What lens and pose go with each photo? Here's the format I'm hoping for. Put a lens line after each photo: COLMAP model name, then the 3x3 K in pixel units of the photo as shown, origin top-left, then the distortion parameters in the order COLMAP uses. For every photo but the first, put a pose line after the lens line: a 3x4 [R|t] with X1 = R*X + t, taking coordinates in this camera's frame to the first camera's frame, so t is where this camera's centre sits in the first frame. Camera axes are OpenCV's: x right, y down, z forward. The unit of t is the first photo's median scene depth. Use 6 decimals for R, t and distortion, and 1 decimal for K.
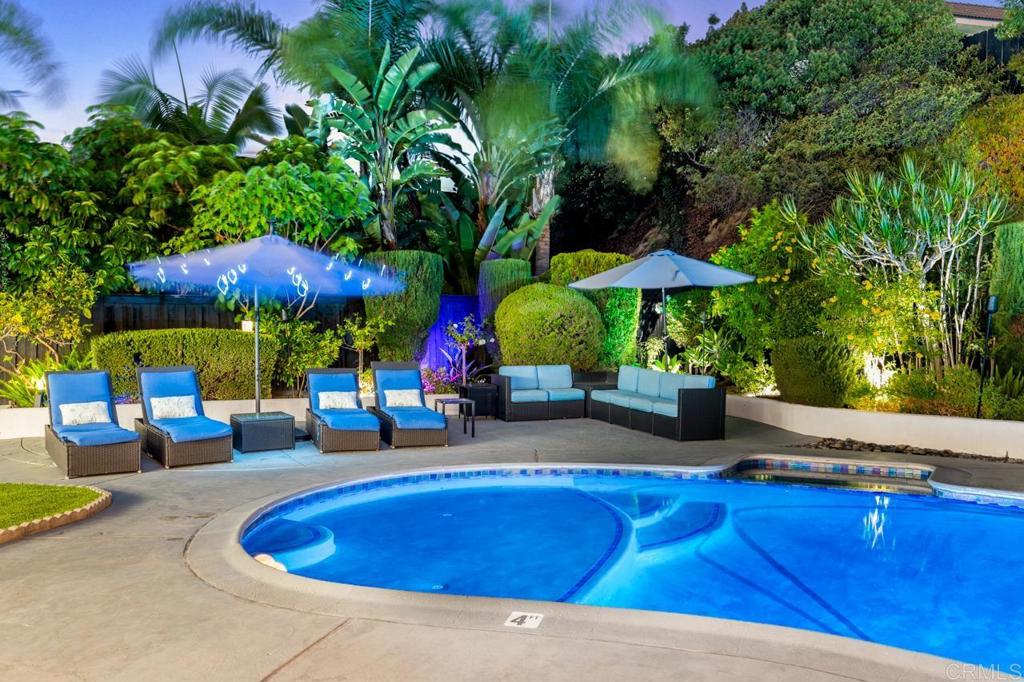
lens RADIAL K [[885.5, 0, 512.3], [0, 885.5, 340.7], [0, 0, 1]] dist [0.001874, 0.001099]
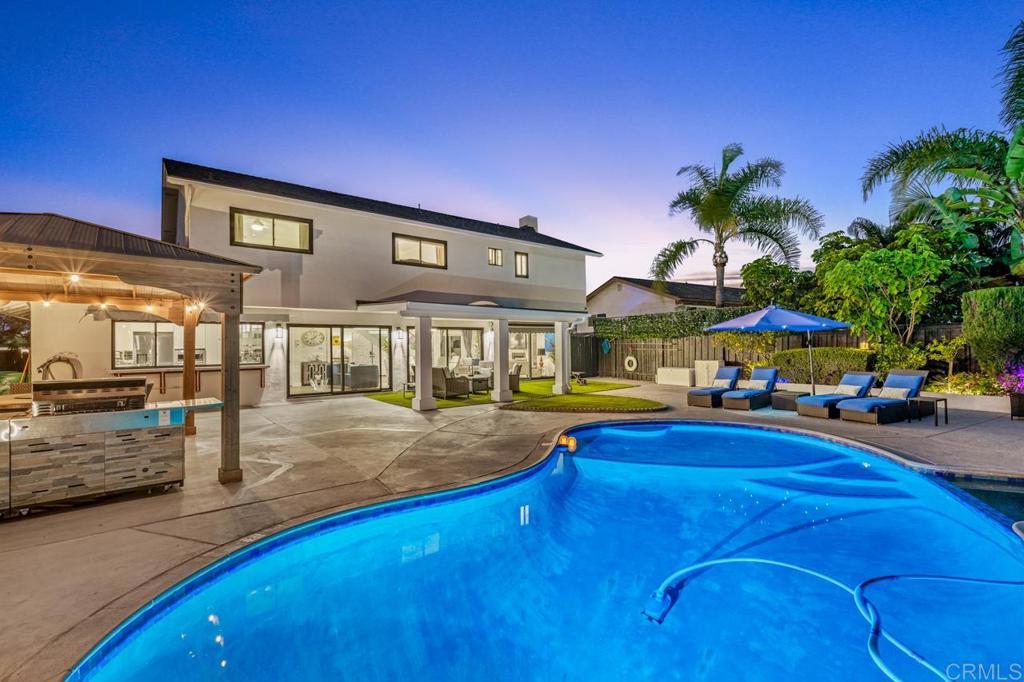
lens RADIAL K [[458.2, 0, 508.2], [0, 458.2, 338.6], [0, 0, 1]] dist [0.002955, 0.000354]
pose [[0.010882, -0.015359, -0.999823, 0.752082], [0.004409, 0.999873, -0.015312, -0.024547], [0.999931, -0.004242, 0.010949, 0.358441]]
